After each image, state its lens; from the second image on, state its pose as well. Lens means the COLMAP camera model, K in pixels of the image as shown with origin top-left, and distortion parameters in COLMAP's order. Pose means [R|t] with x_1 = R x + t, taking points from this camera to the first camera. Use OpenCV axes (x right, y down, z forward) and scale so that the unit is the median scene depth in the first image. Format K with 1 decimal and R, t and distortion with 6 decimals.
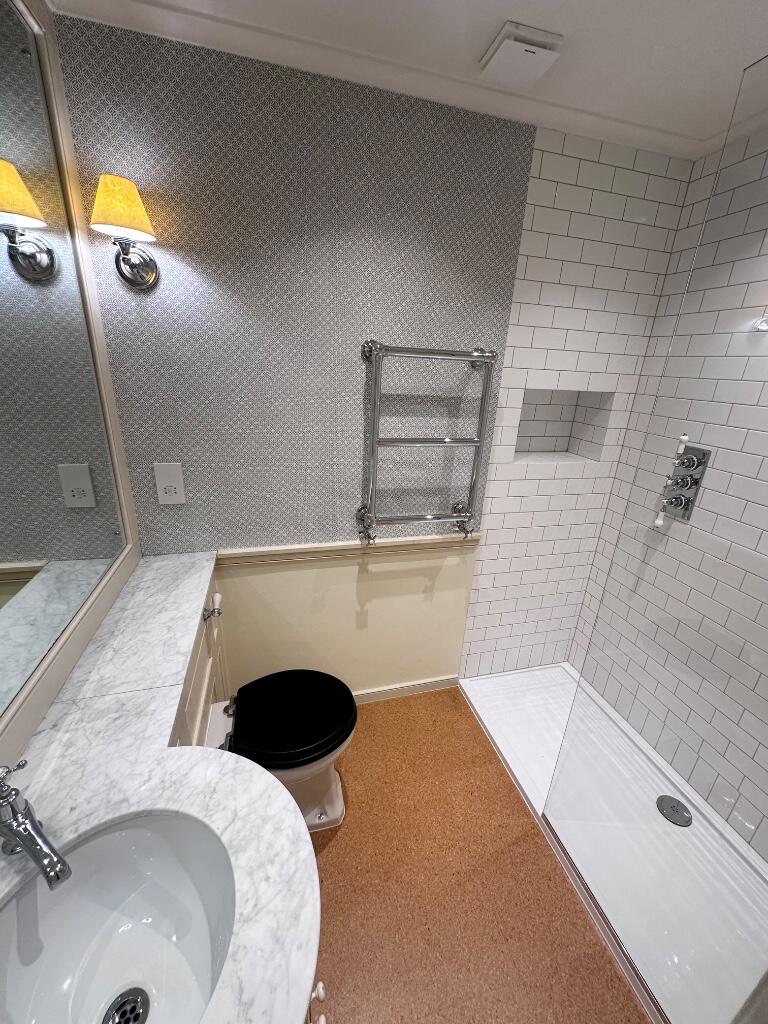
lens RADIAL K [[403.8, 0, 385.9], [0, 403.8, 511.8], [0, 0, 1]] dist [-0.000411, -0.000011]
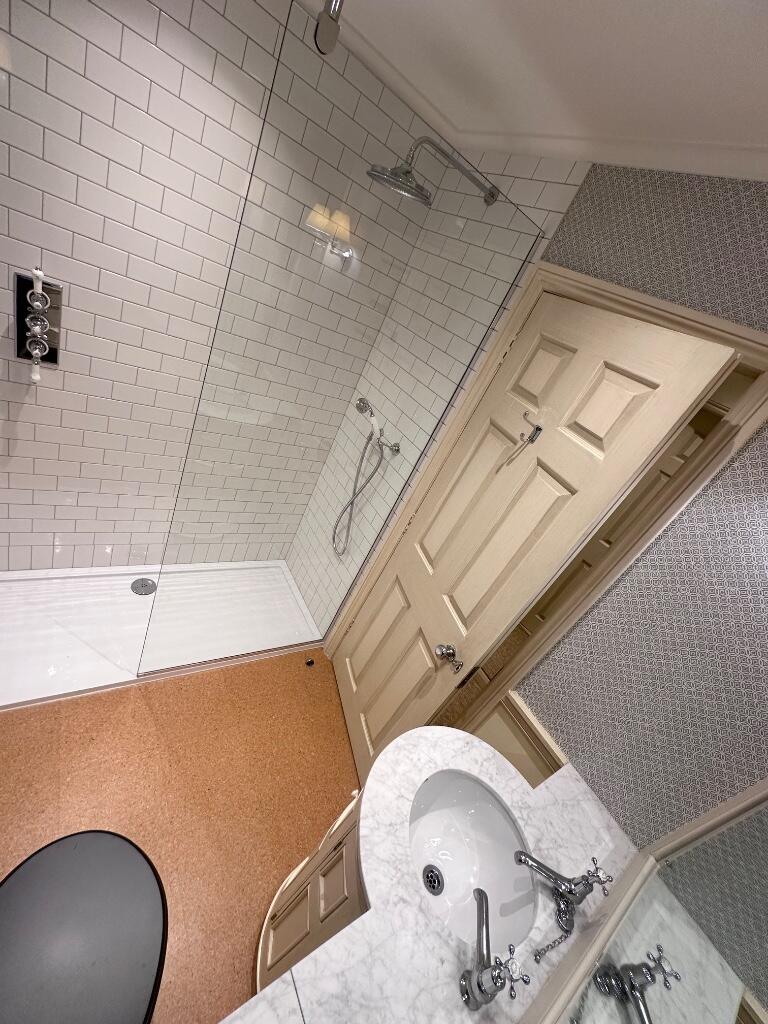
lens RADIAL K [[403.8, 0, 385.9], [0, 403.8, 511.8], [0, 0, 1]] dist [-0.000411, -0.000011]
pose [[-0.248586, -0.624175, 0.740683, -0.339581], [-0.103705, 0.777442, 0.620346, -0.386445], [-0.963042, 0.077397, -0.257991, 0.576620]]
